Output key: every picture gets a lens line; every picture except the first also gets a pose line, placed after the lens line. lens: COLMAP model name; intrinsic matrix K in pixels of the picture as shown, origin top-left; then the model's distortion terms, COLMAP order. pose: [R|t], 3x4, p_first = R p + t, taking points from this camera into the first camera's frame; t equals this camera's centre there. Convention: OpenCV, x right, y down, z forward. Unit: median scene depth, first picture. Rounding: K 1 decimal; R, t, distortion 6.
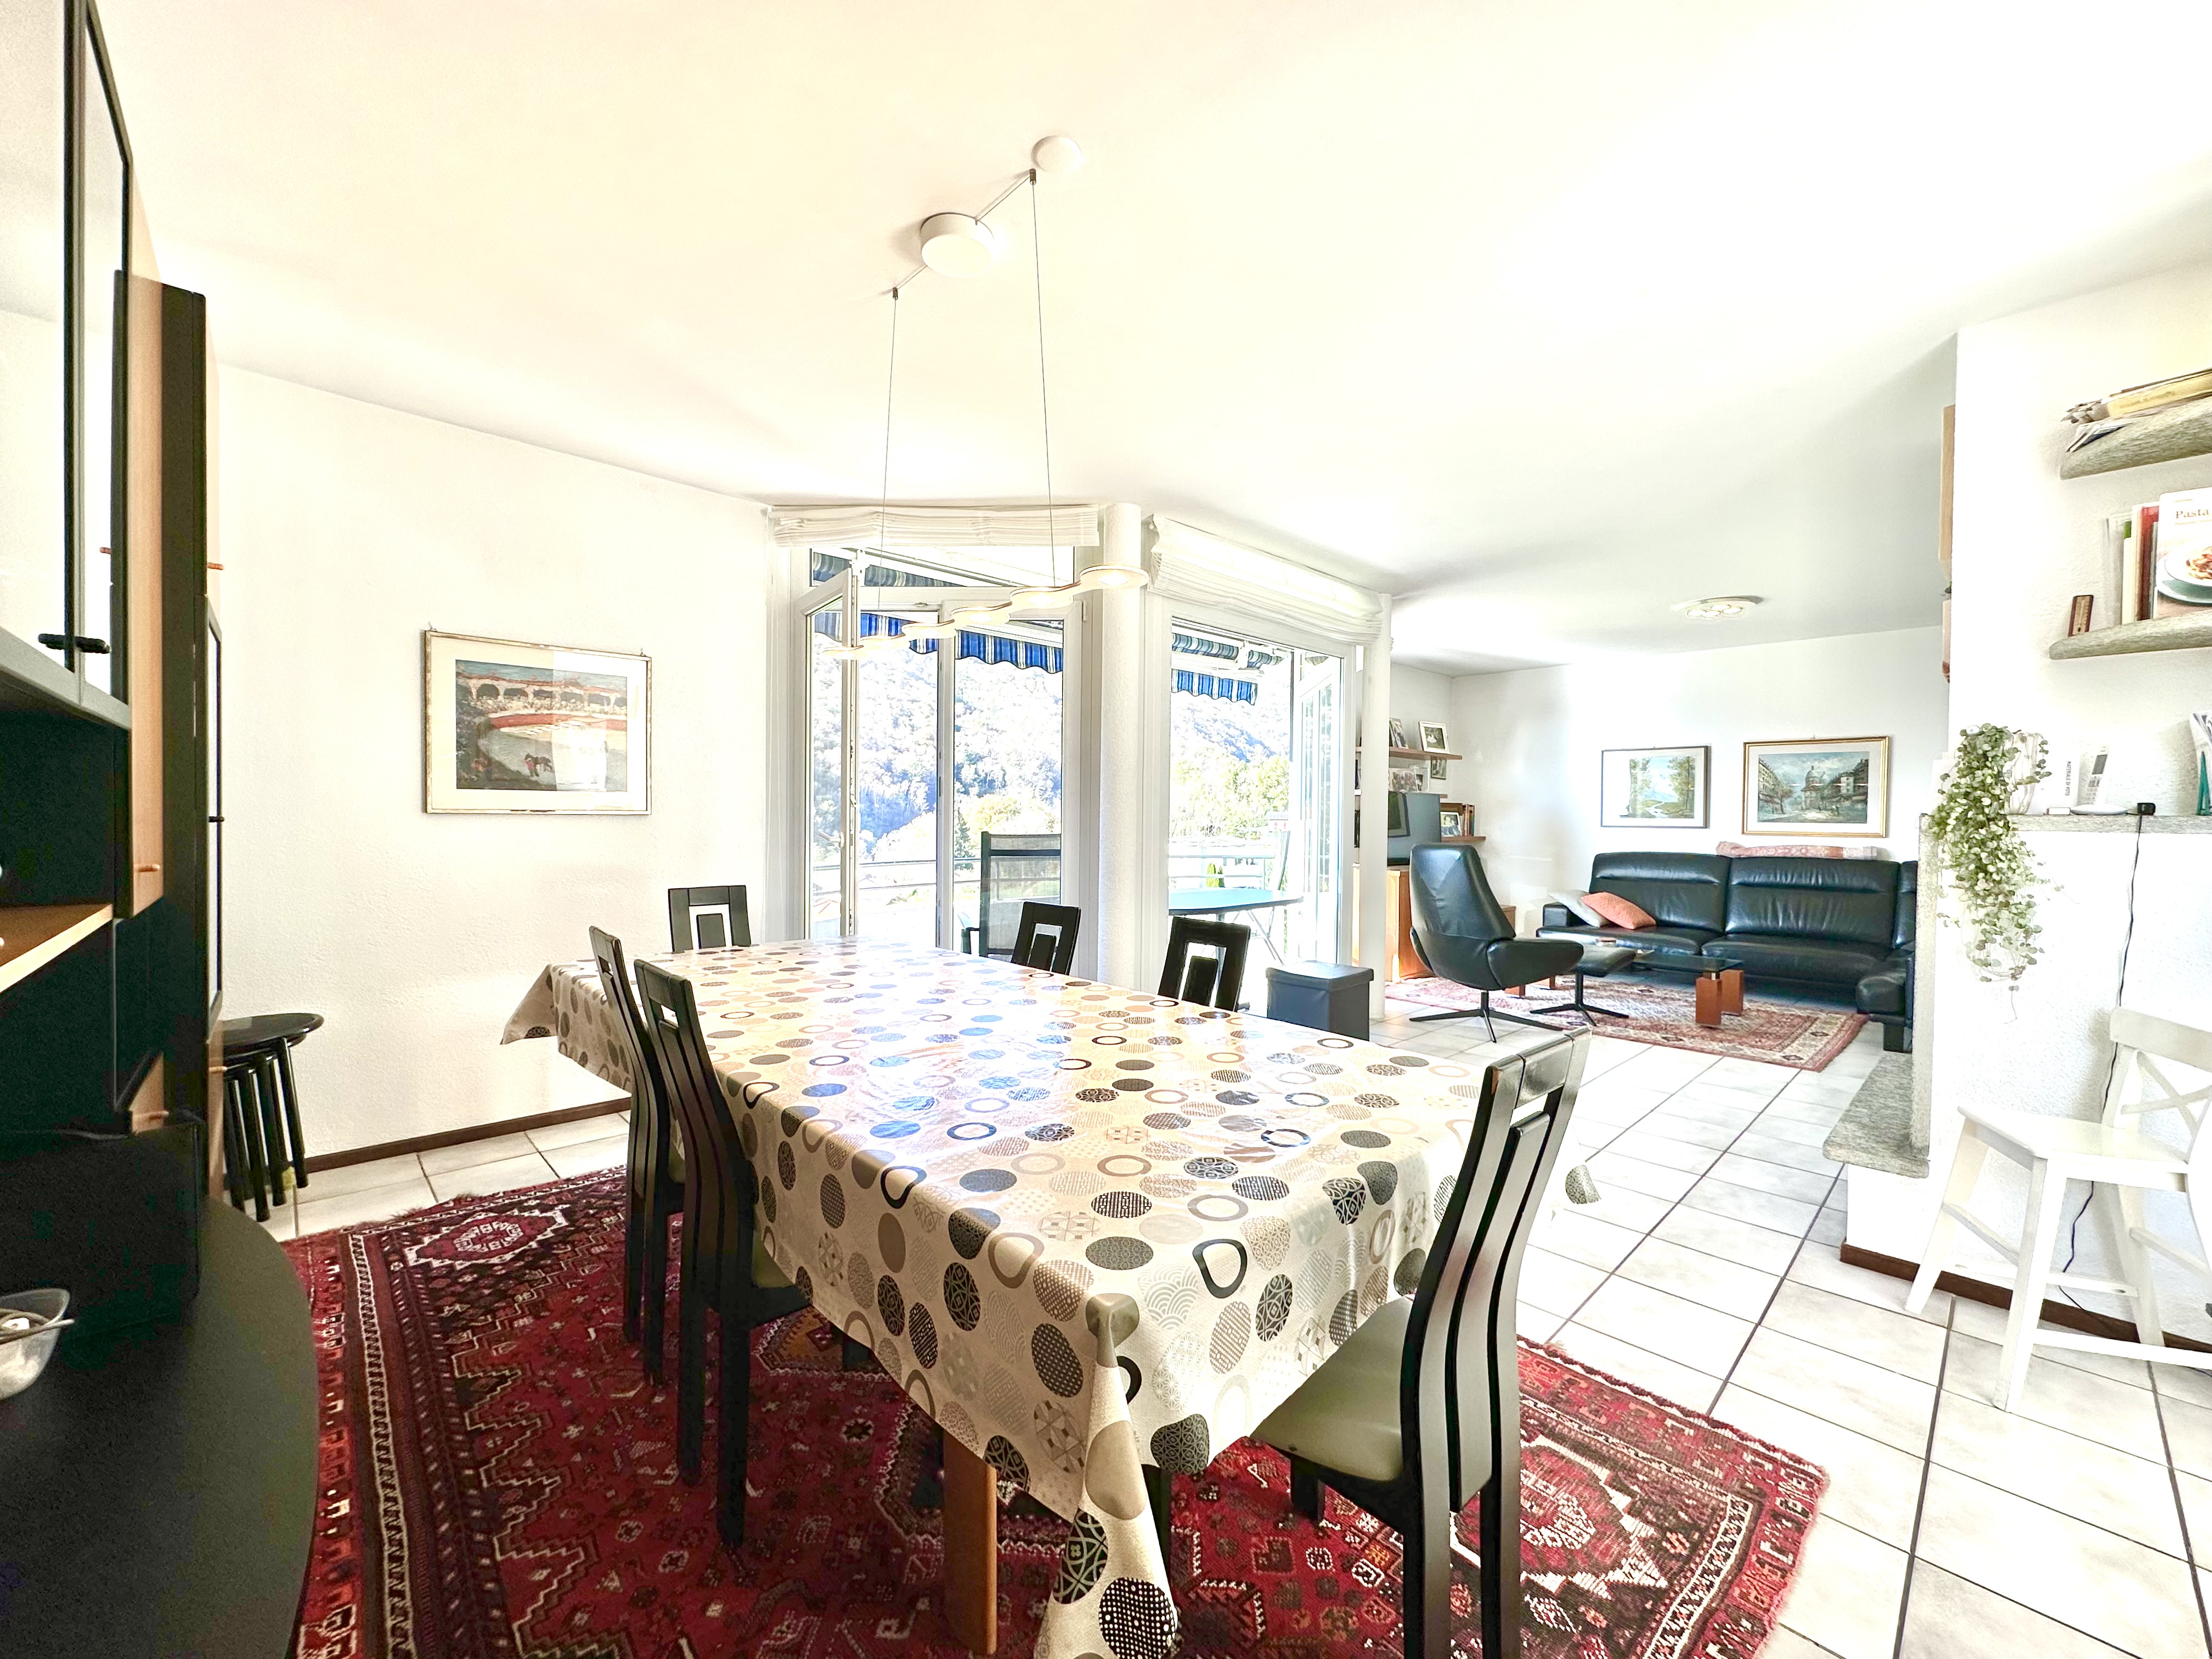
lens RADIAL K [[872.5, 0, 1100.1], [0, 872.5, 825.3], [0, 0, 1]] dist [-0.000050, 0.000065]
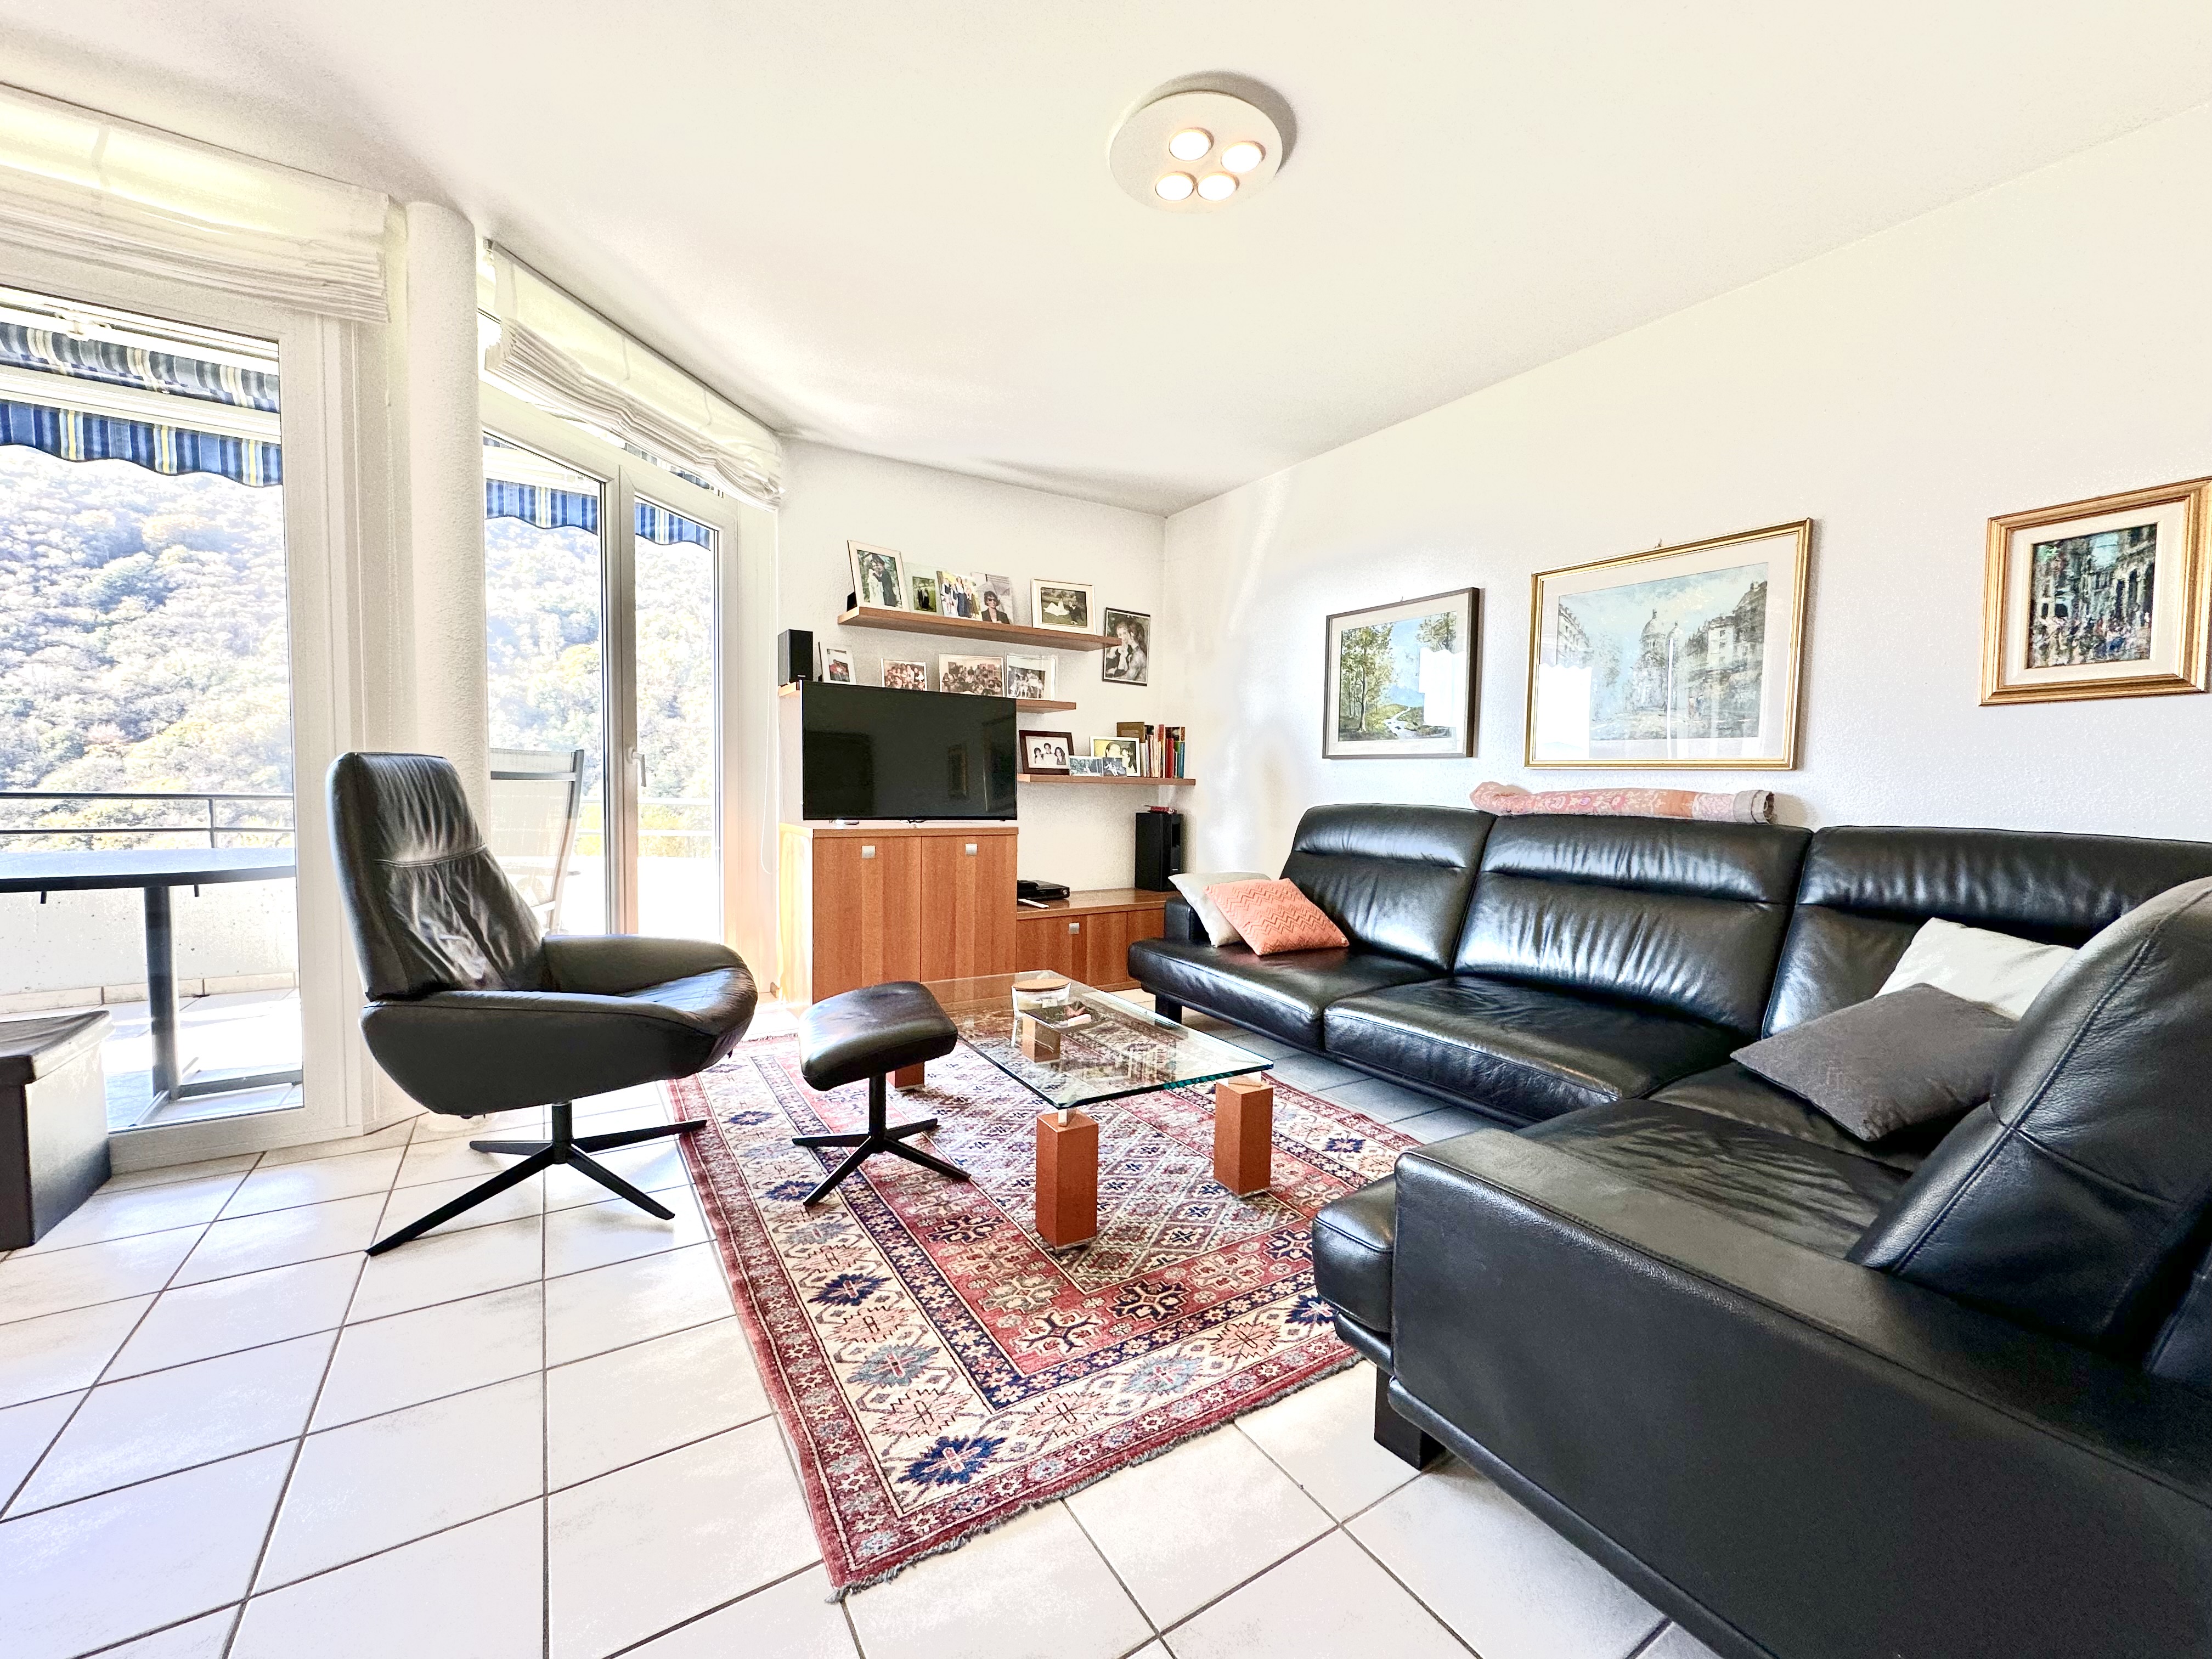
lens RADIAL K [[882.4, 0, 1106.0], [0, 882.4, 829.5], [0, 0, 1]] dist [0.000354, 0.000178]
pose [[0.981949, 0.019971, -0.188090, 0.625131], [-0.012028, 0.998991, 0.043278, 0.026610], [0.188765, -0.040234, 0.981198, 0.501418]]
